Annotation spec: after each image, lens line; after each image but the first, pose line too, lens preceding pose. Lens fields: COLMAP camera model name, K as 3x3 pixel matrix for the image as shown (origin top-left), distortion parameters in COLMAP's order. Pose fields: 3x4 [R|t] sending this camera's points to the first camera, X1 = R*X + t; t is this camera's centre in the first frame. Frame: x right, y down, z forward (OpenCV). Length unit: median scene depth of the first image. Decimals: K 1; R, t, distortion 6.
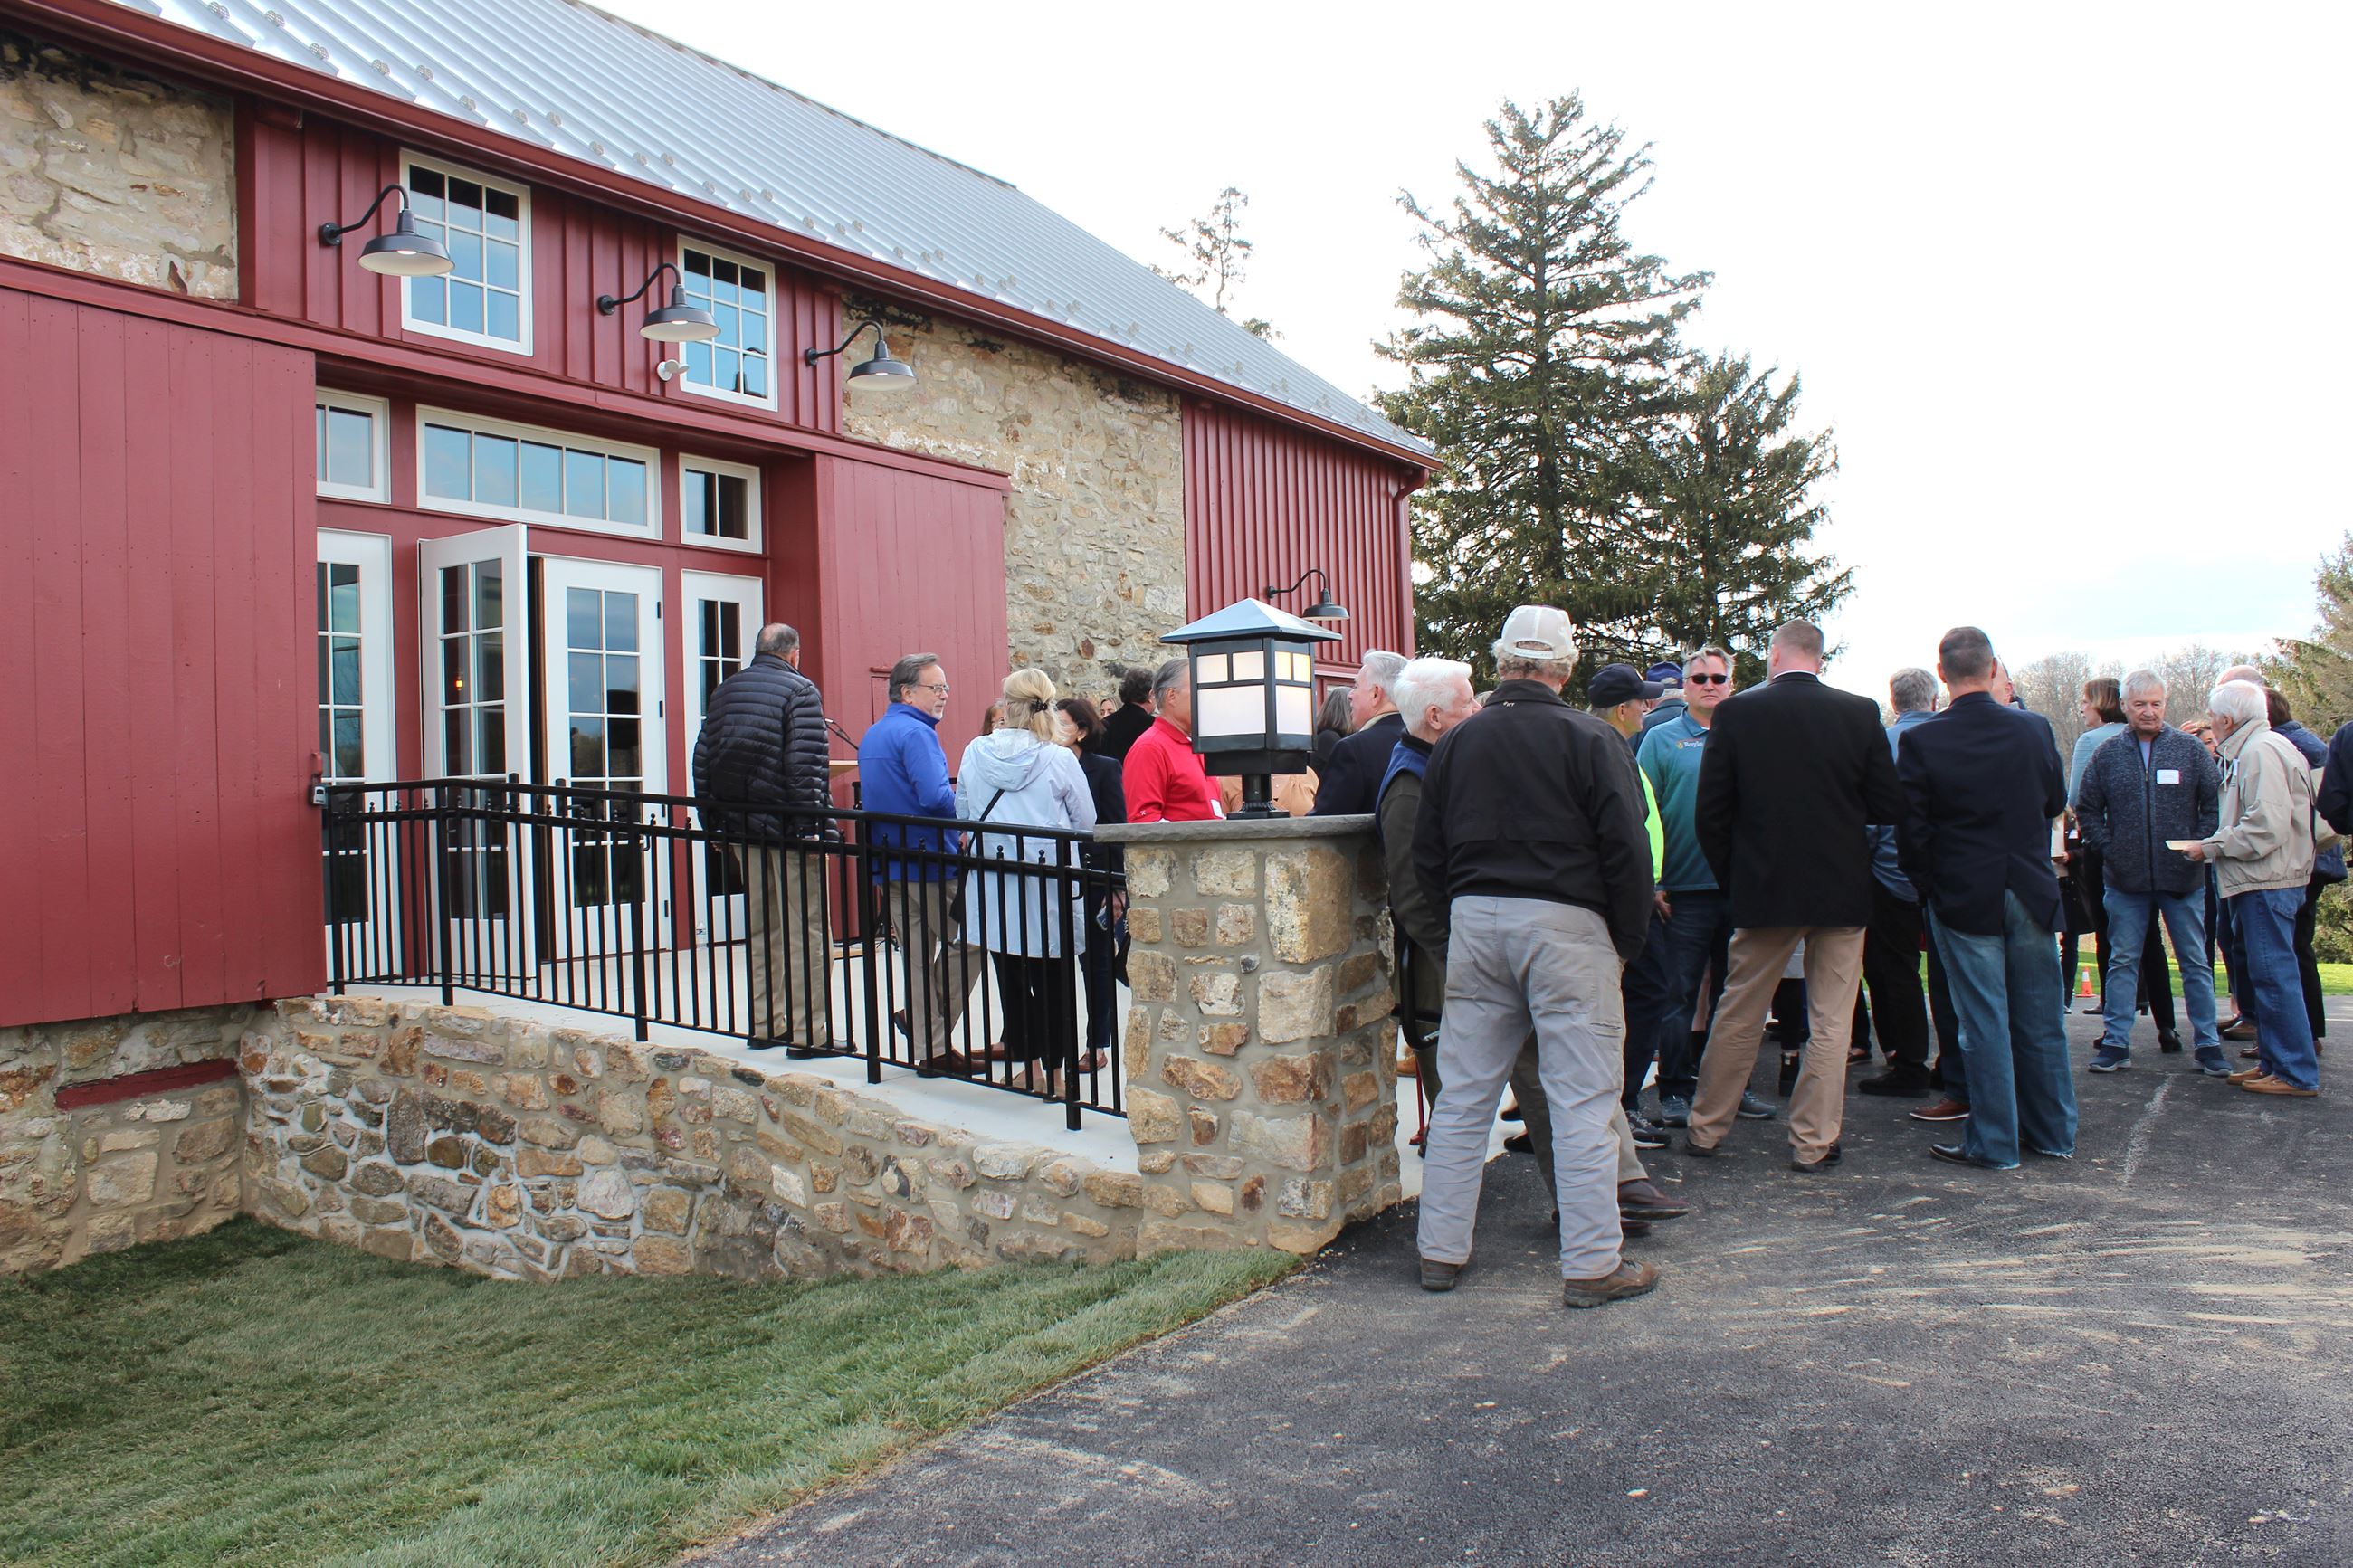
lens RADIAL K [[1934.3, 0, 1176.5], [0, 1934.3, 784.0], [0, 0, 1]] dist [-0.186764, 0.172895]
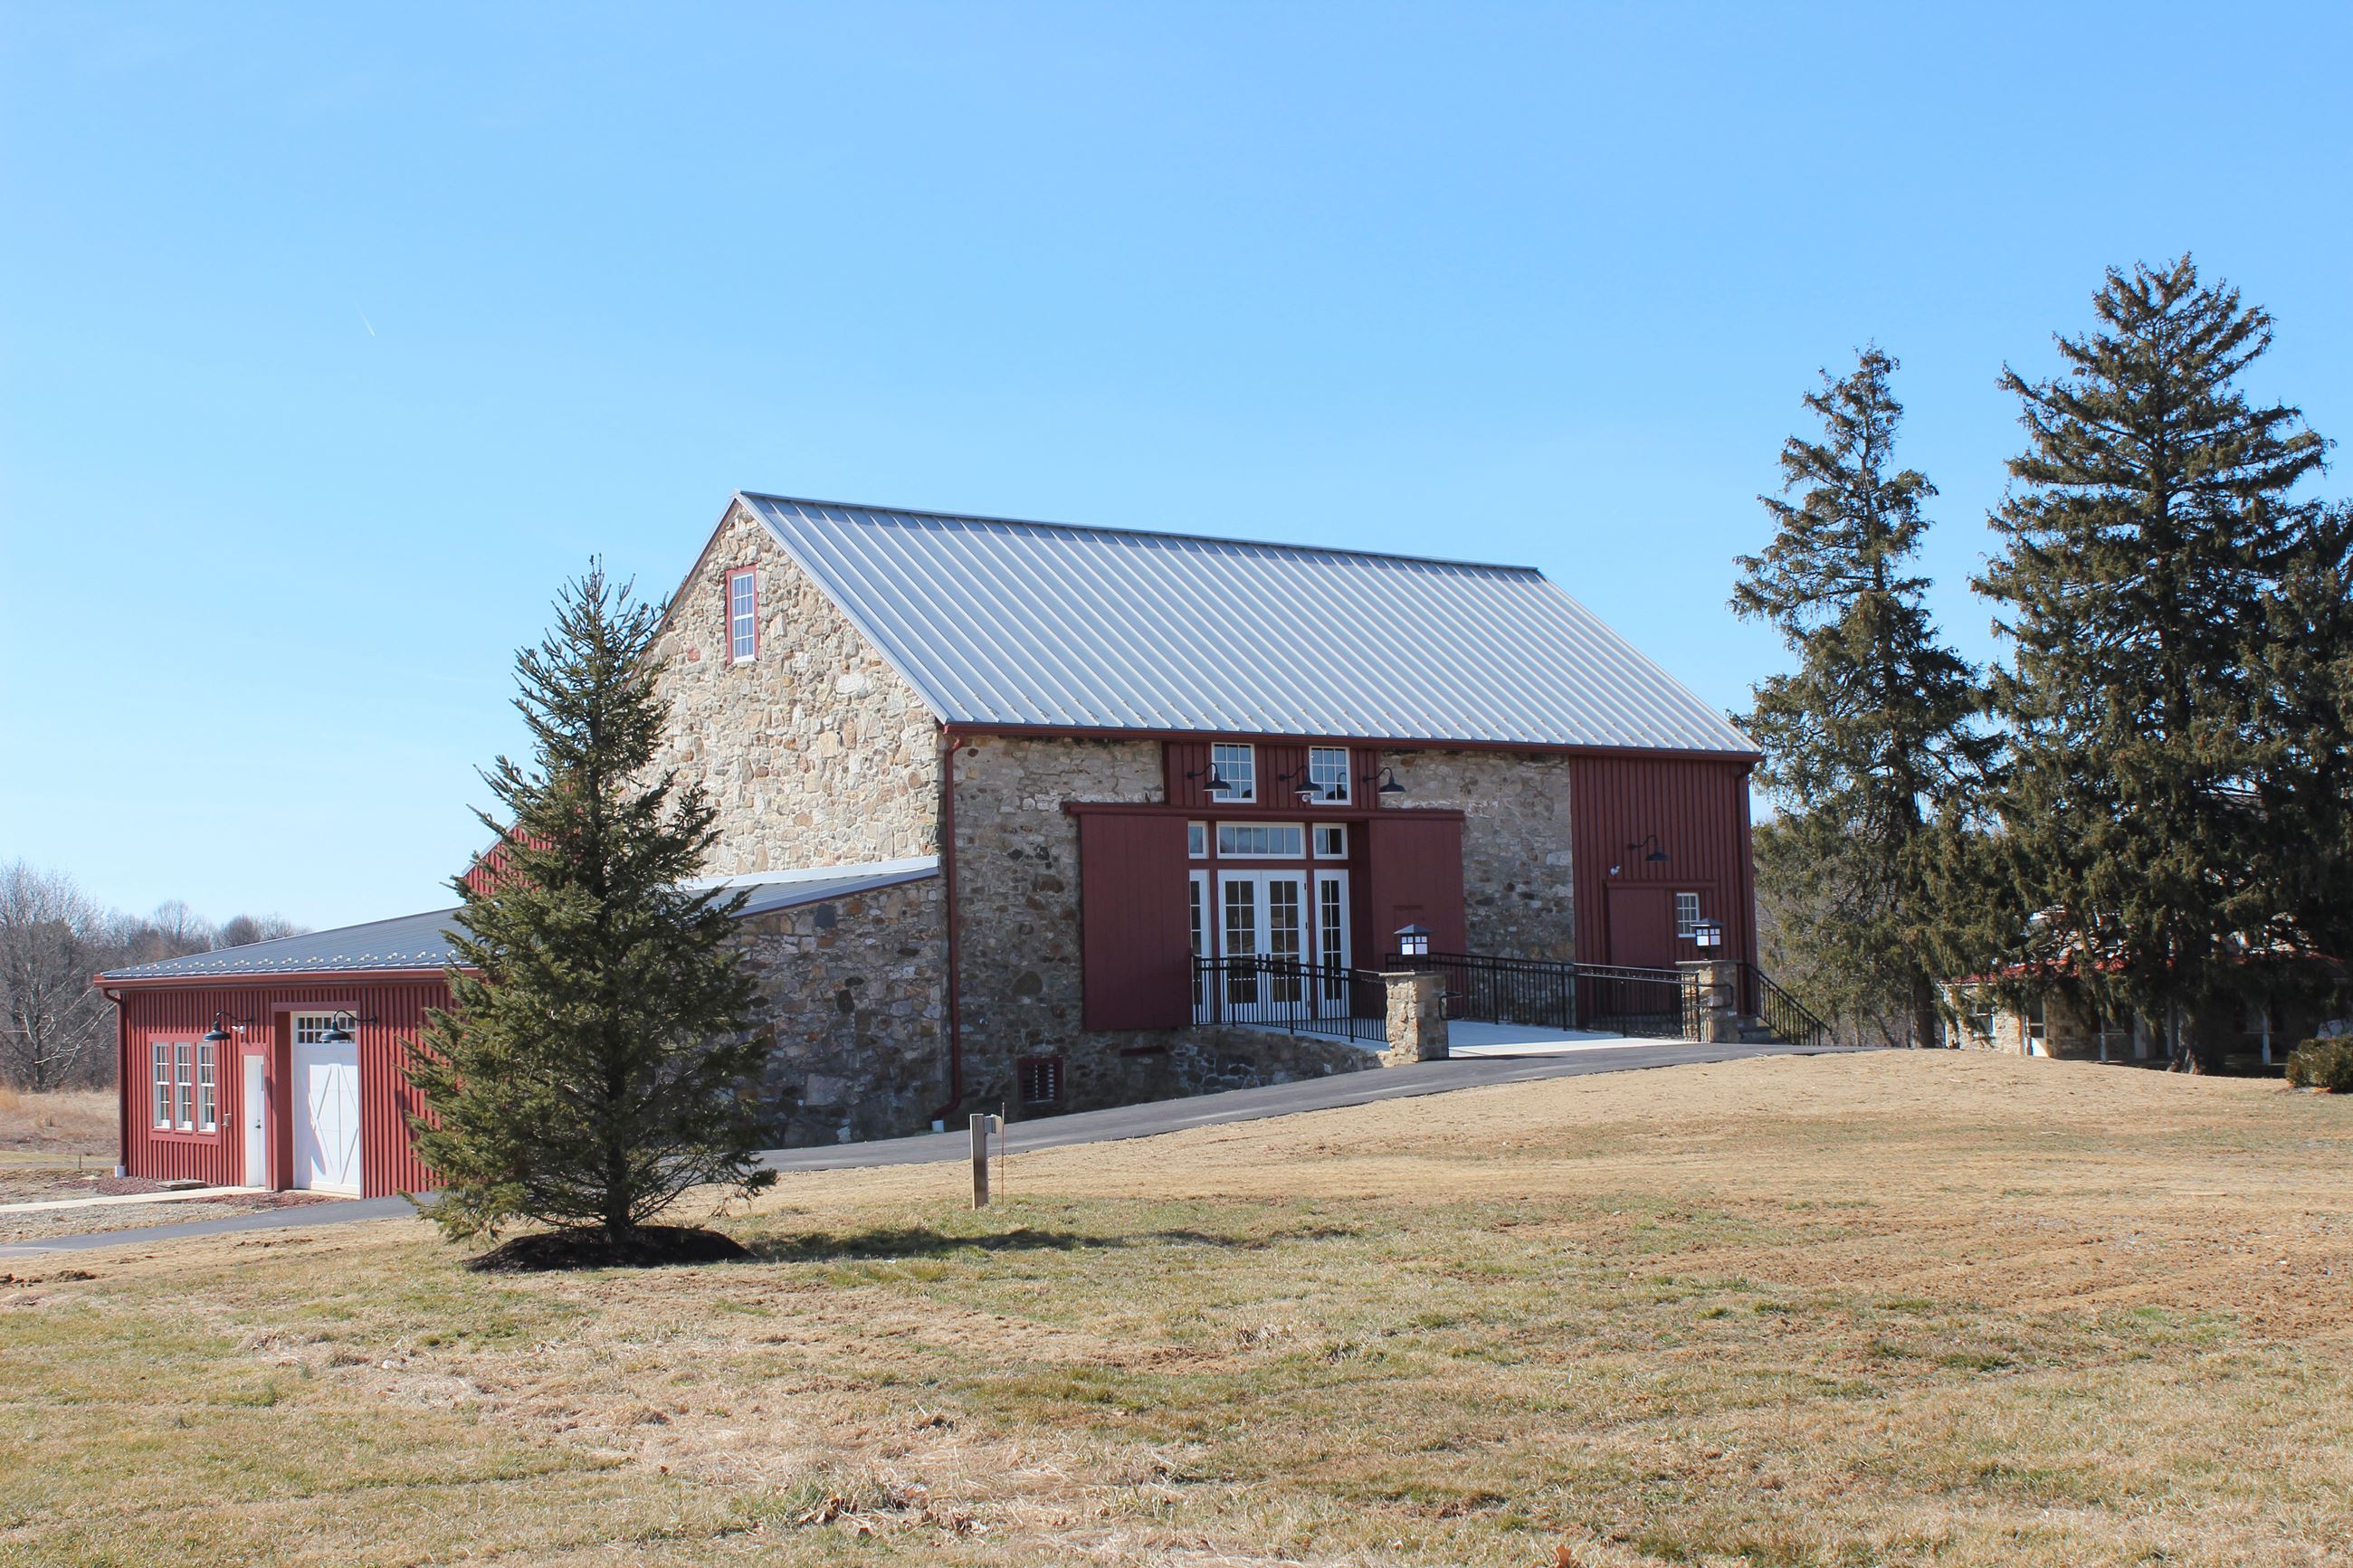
lens RADIAL K [[2977.5, 0, 1176.5], [0, 2977.5, 784.0], [0, 0, 1]] dist [-0.125006, -0.002151]
pose [[0.942535, -0.015039, -0.333769, 0.892545], [0.002178, 0.999242, -0.038876, -0.073708], [0.334100, 0.035915, 0.941853, -2.798736]]
